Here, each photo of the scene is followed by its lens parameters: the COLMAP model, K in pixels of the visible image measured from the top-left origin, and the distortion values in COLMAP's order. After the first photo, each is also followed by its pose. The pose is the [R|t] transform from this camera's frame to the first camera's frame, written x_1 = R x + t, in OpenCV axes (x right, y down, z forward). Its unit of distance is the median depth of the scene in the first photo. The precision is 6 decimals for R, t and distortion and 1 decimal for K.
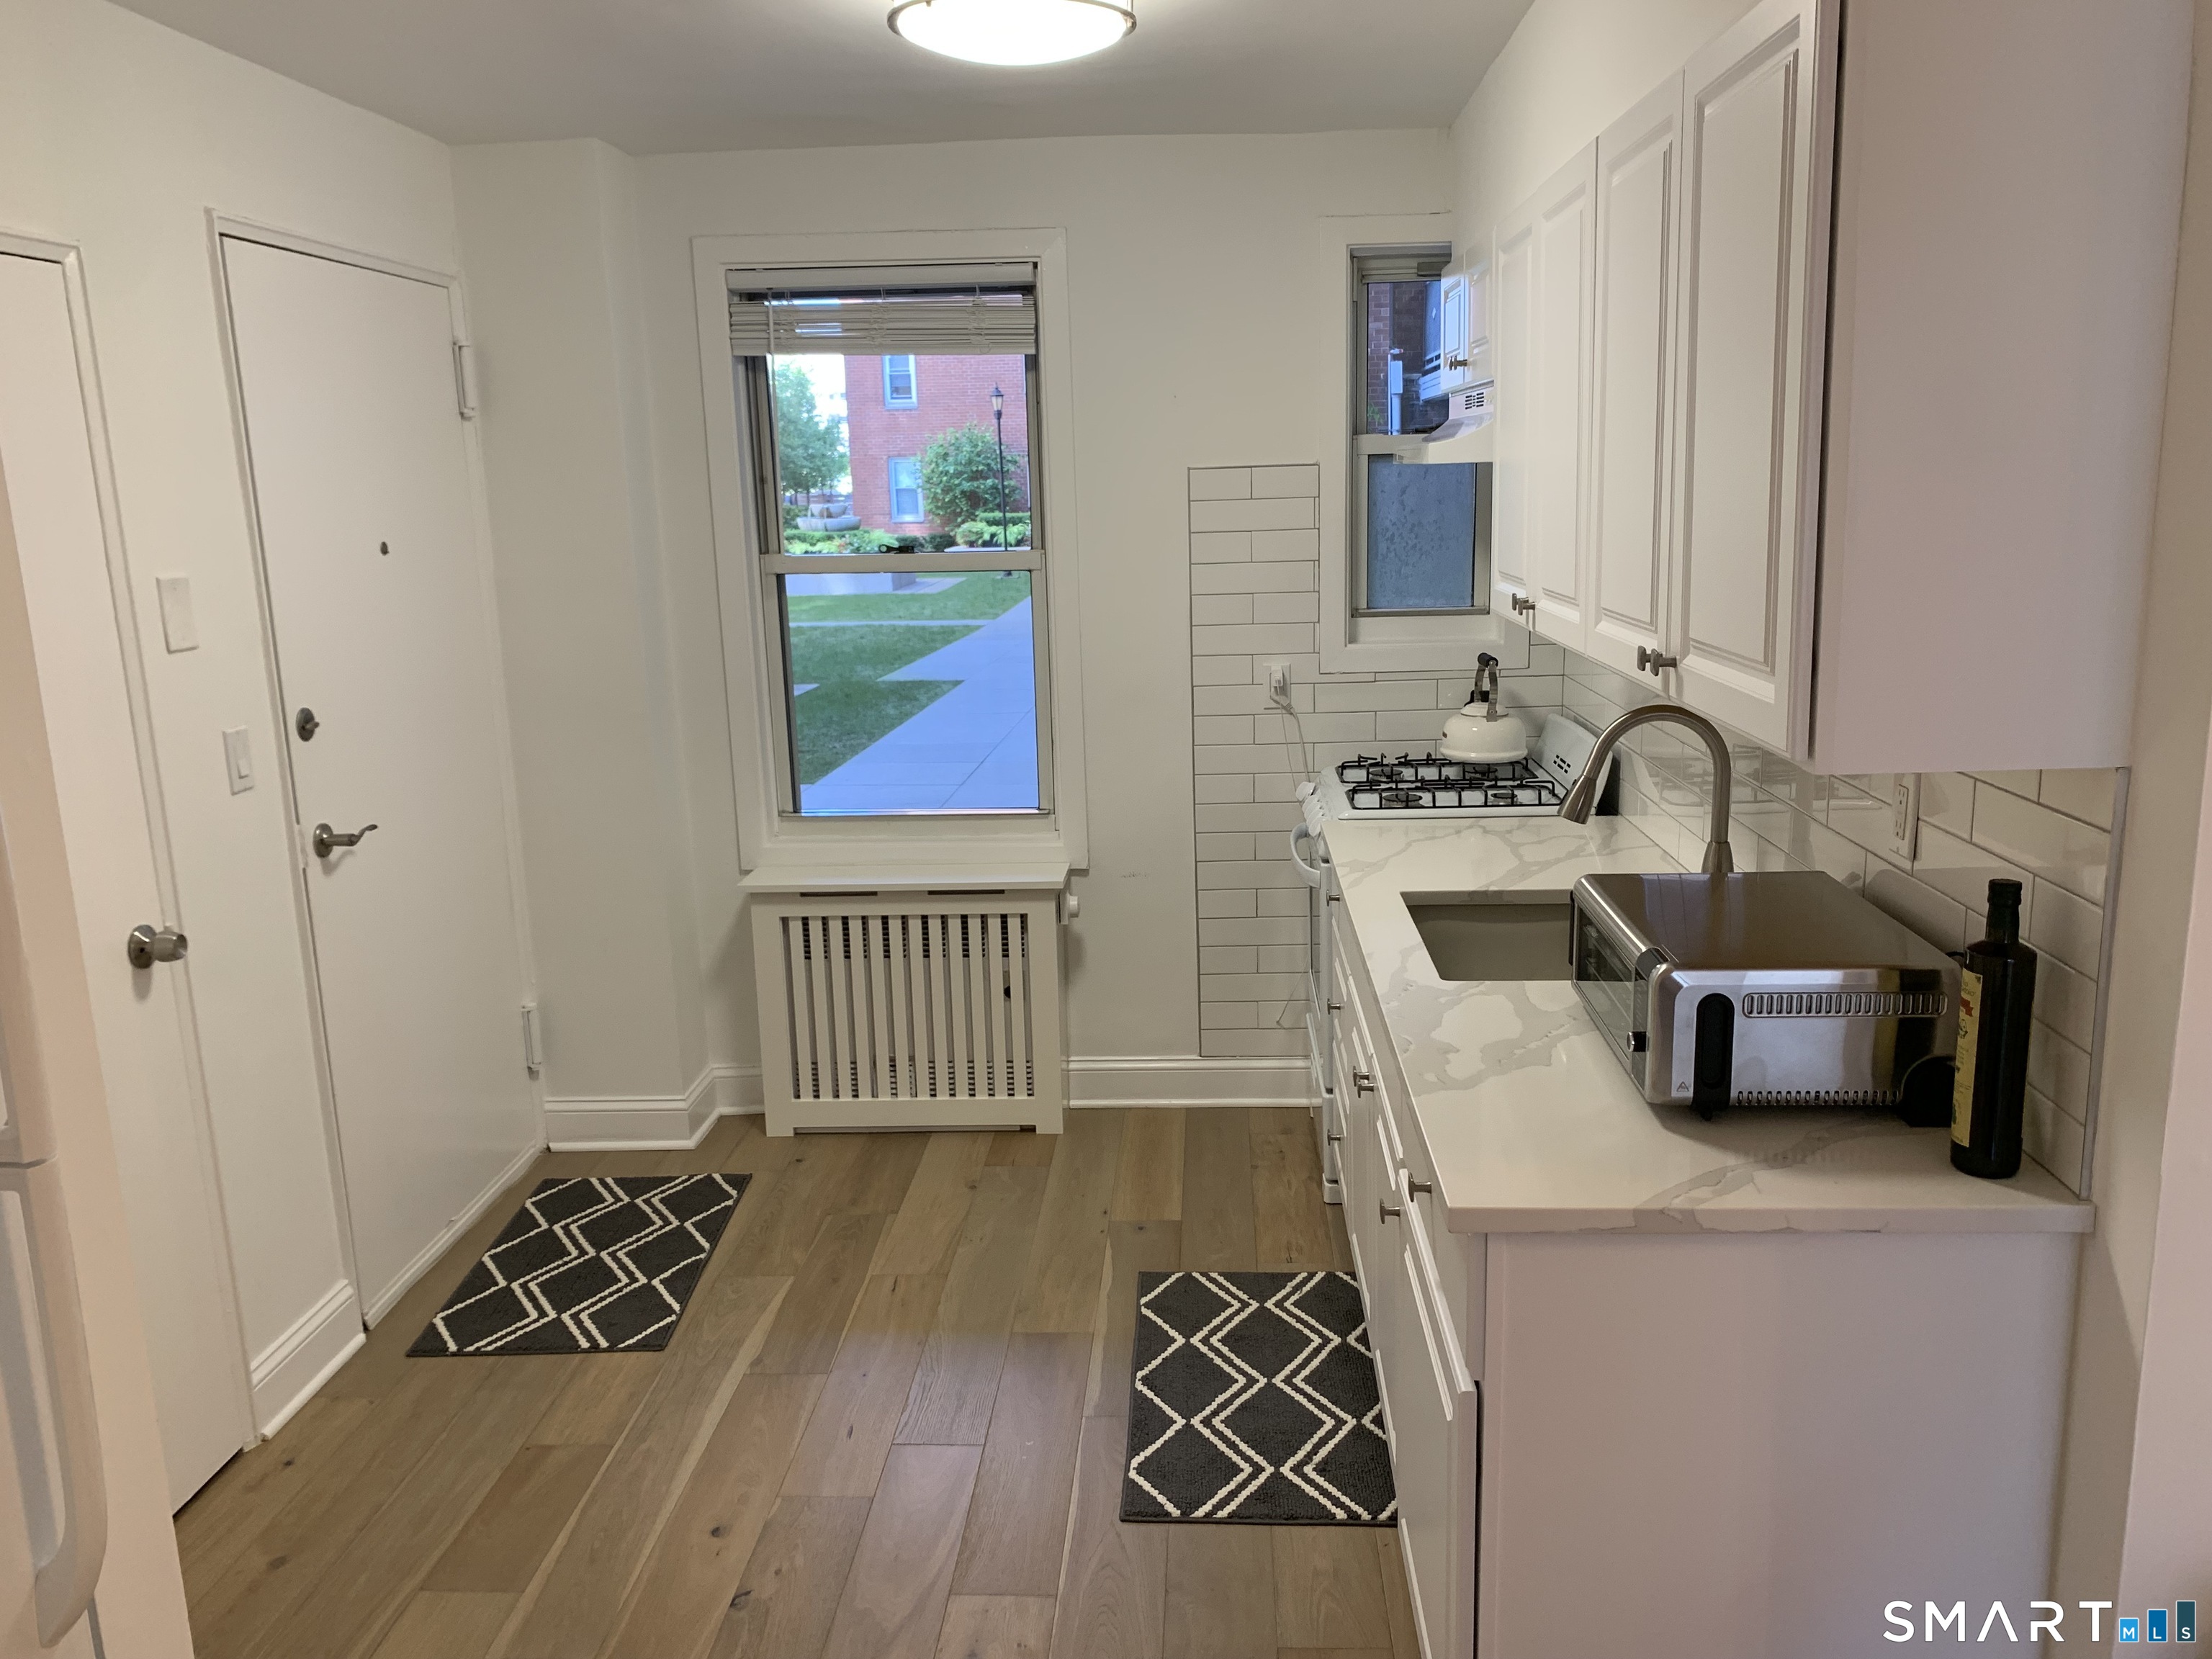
lens RADIAL K [[1685.4, 0, 1164.6], [0, 1685.4, 829.4], [0, 0, 1]] dist [0.004724, -0.047642]
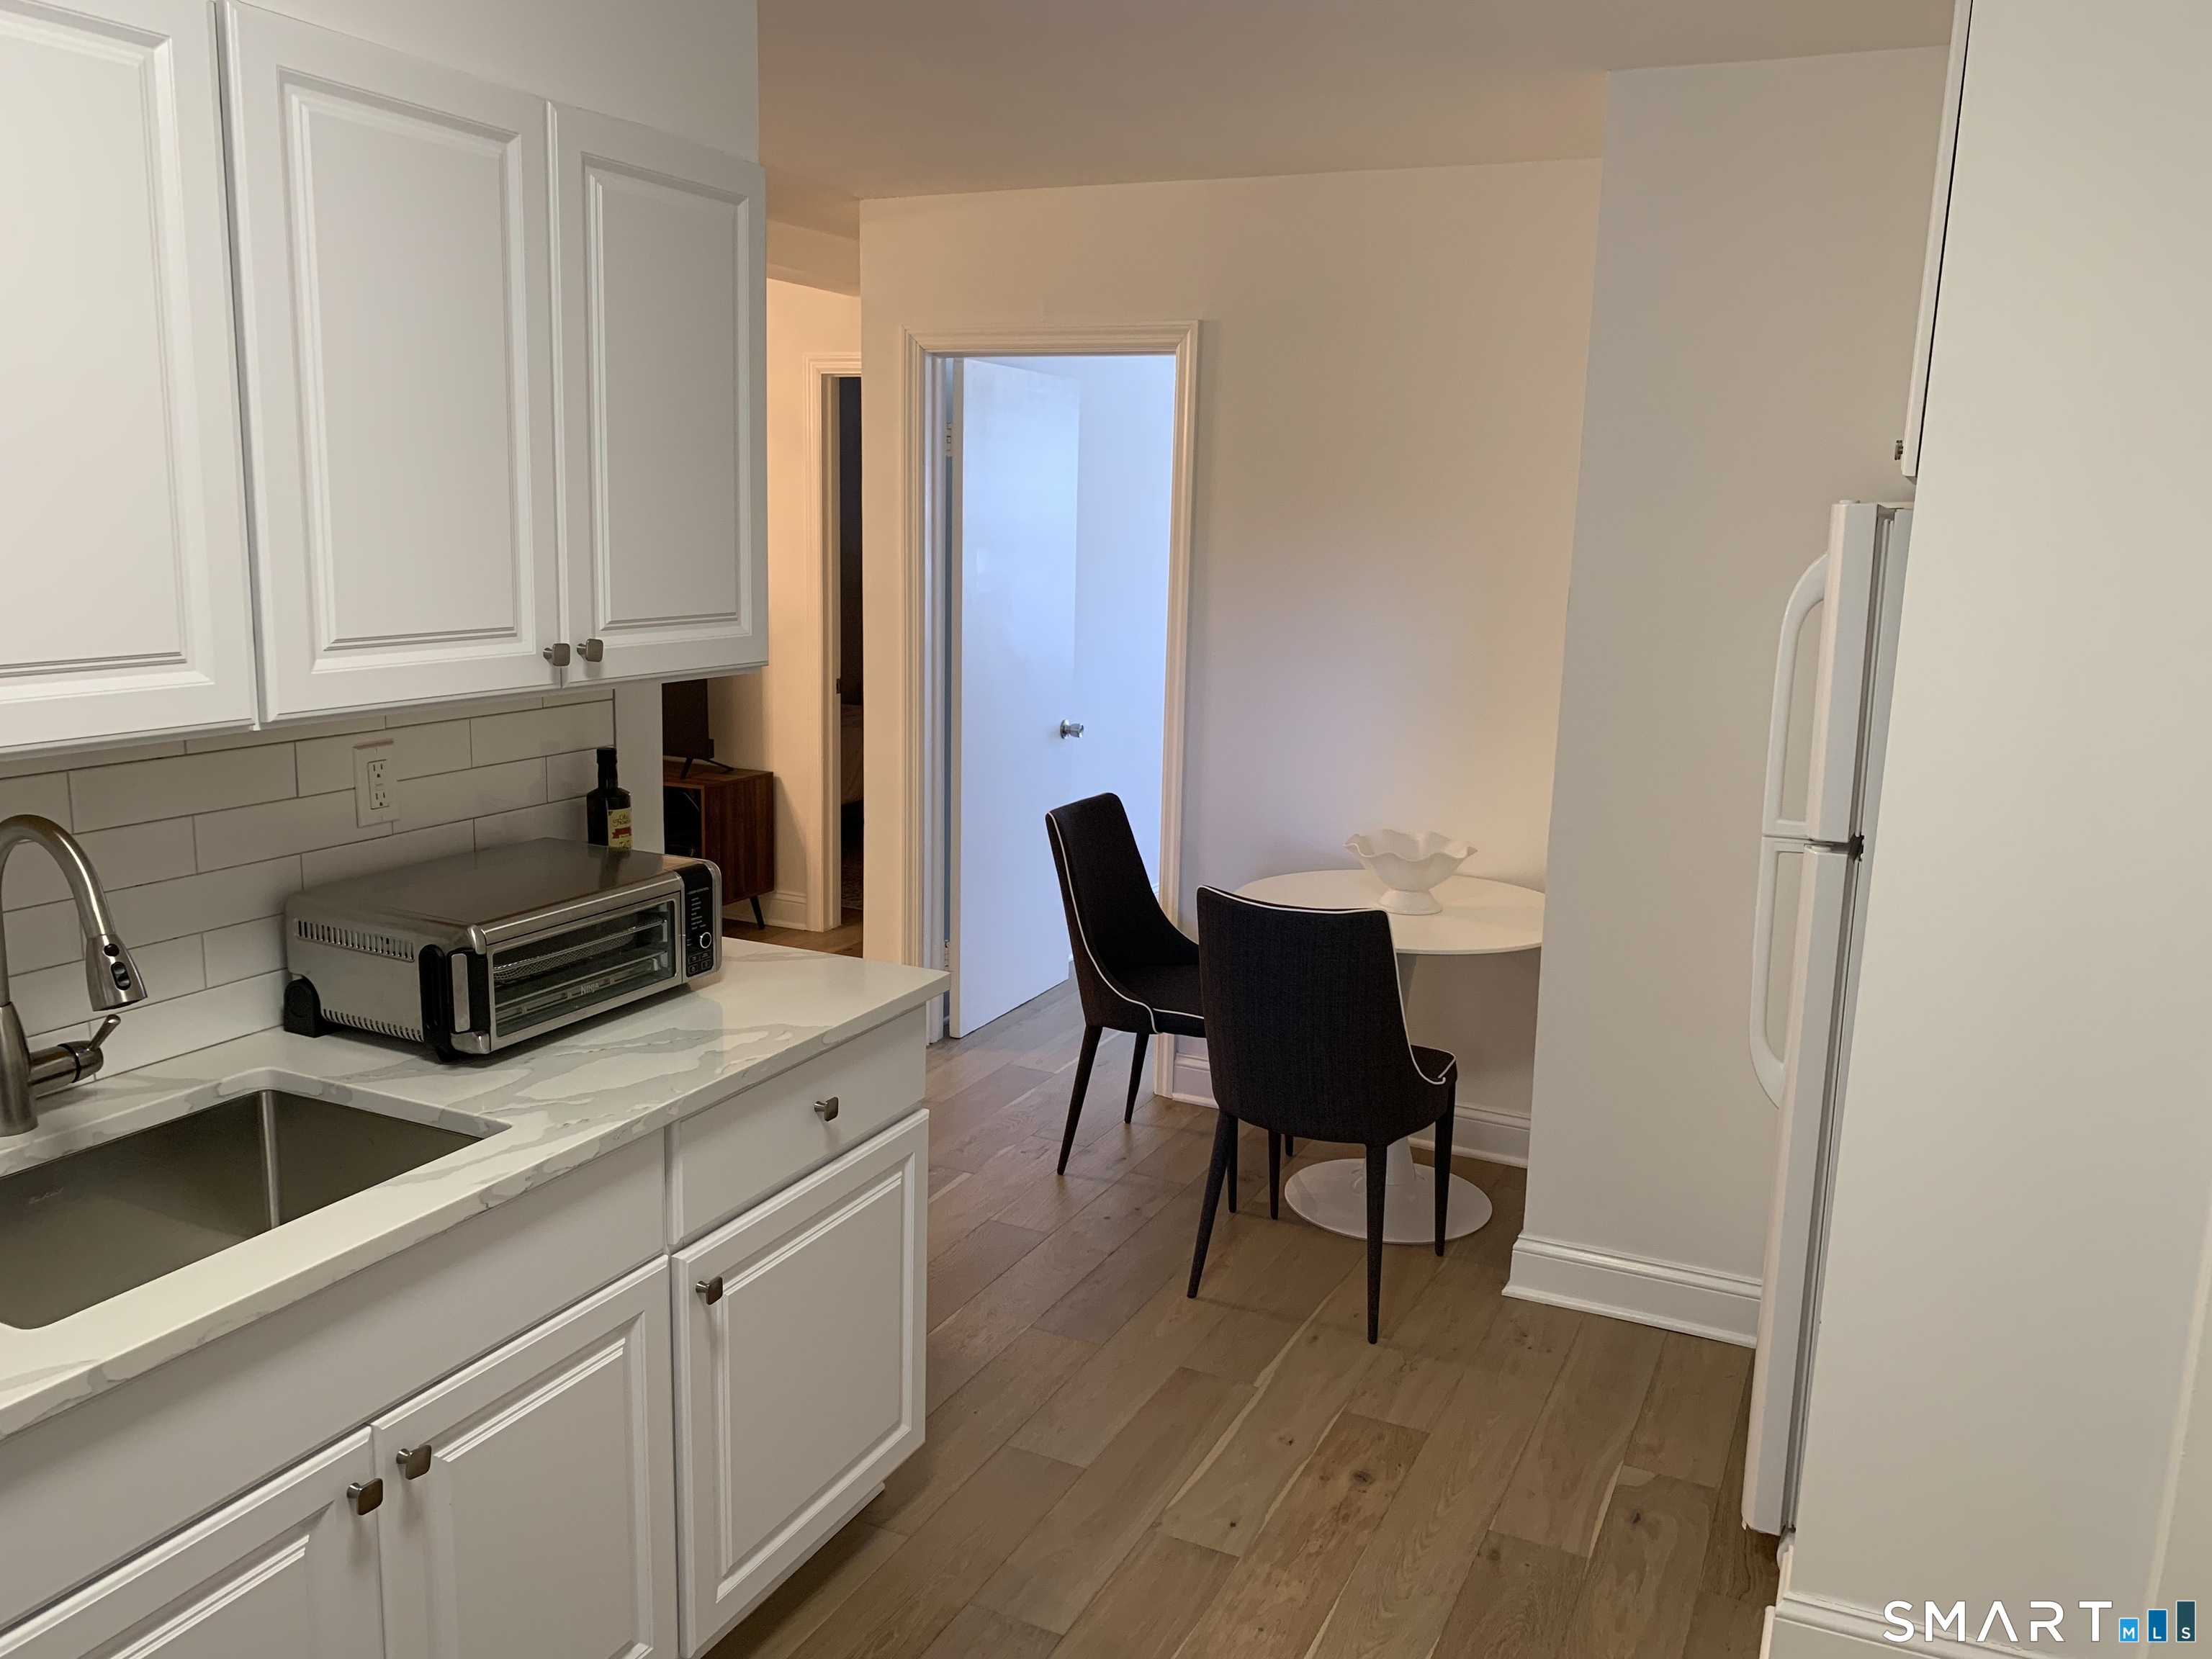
lens RADIAL K [[1694.1, 0, 1106.0], [0, 1694.1, 829.5], [0, 0, 1]] dist [0.092192, -0.104511]
pose [[-0.911838, -0.068291, 0.404831, -0.303222], [0.086761, 0.931745, 0.352596, -0.224996], [-0.401278, 0.356634, -0.843675, 1.151302]]
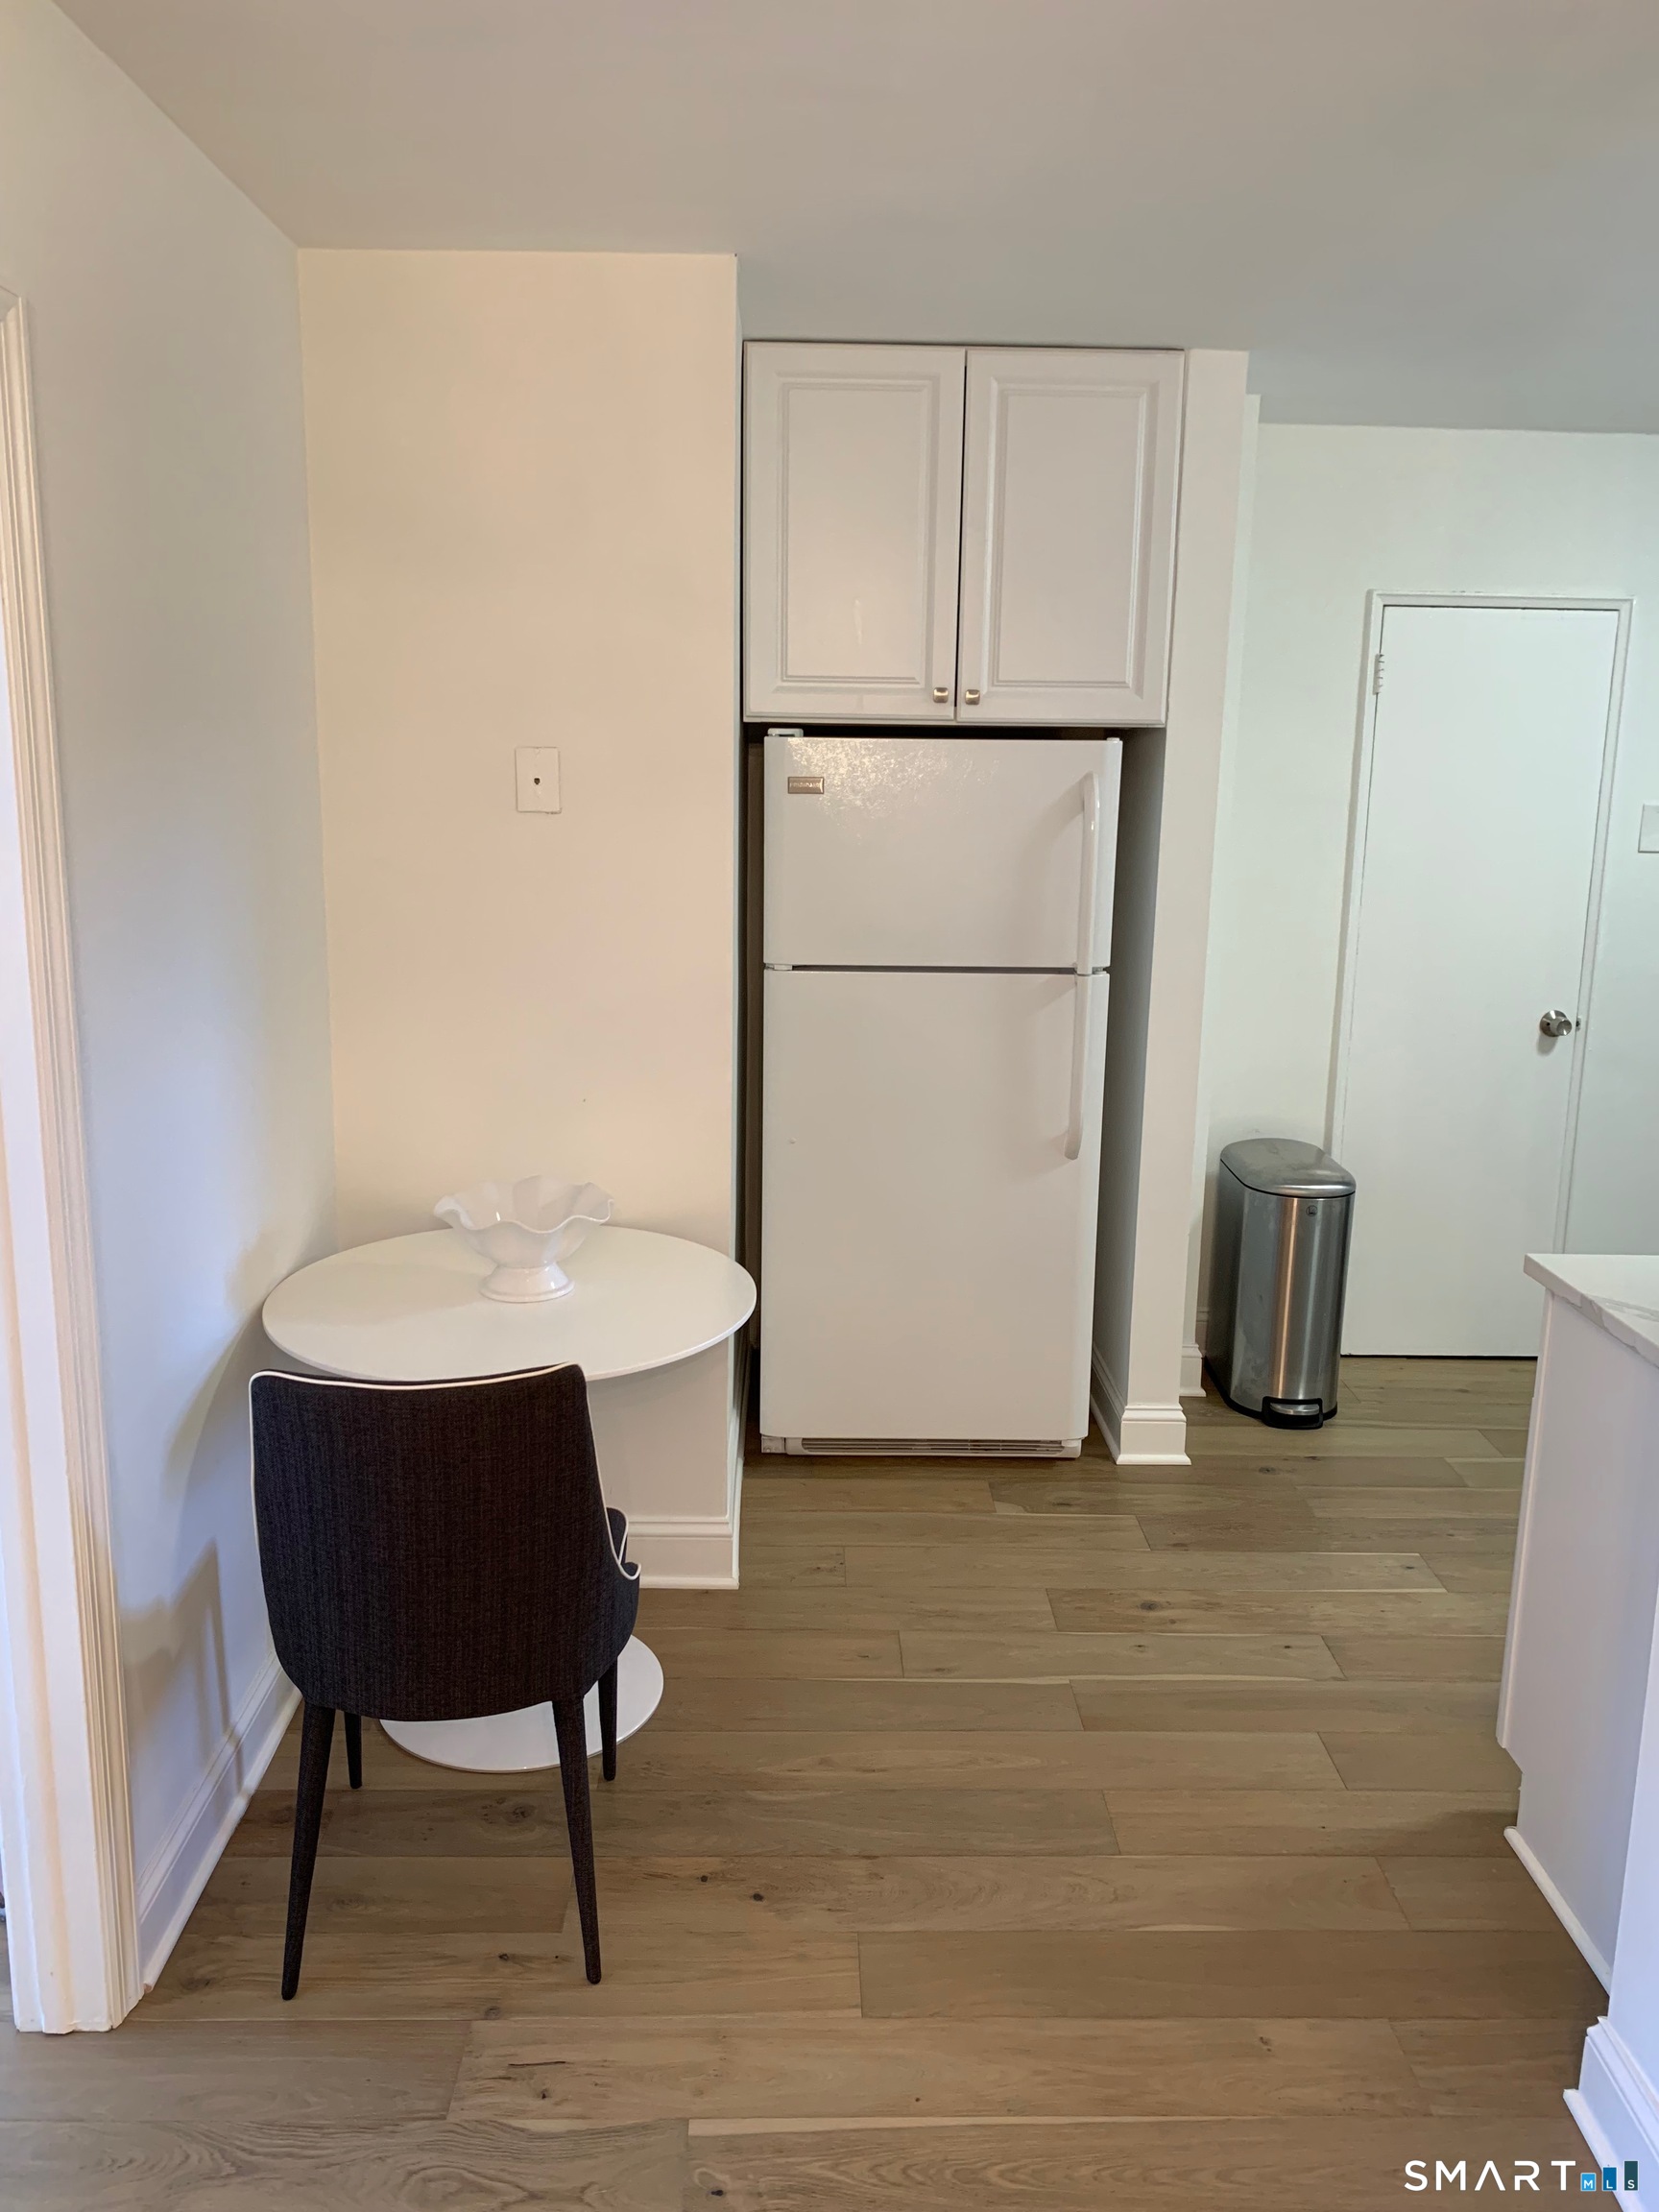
lens RADIAL K [[1694.1, 0, 861.2], [0, 1694.1, 1094.2], [0, 0, 1]] dist [0.092192, -0.104511]
pose [[0.059679, 0.219294, -0.973832, 0.813305], [-0.230344, 0.952267, 0.200322, -0.036849], [0.971277, 0.212362, 0.107344, 0.135249]]
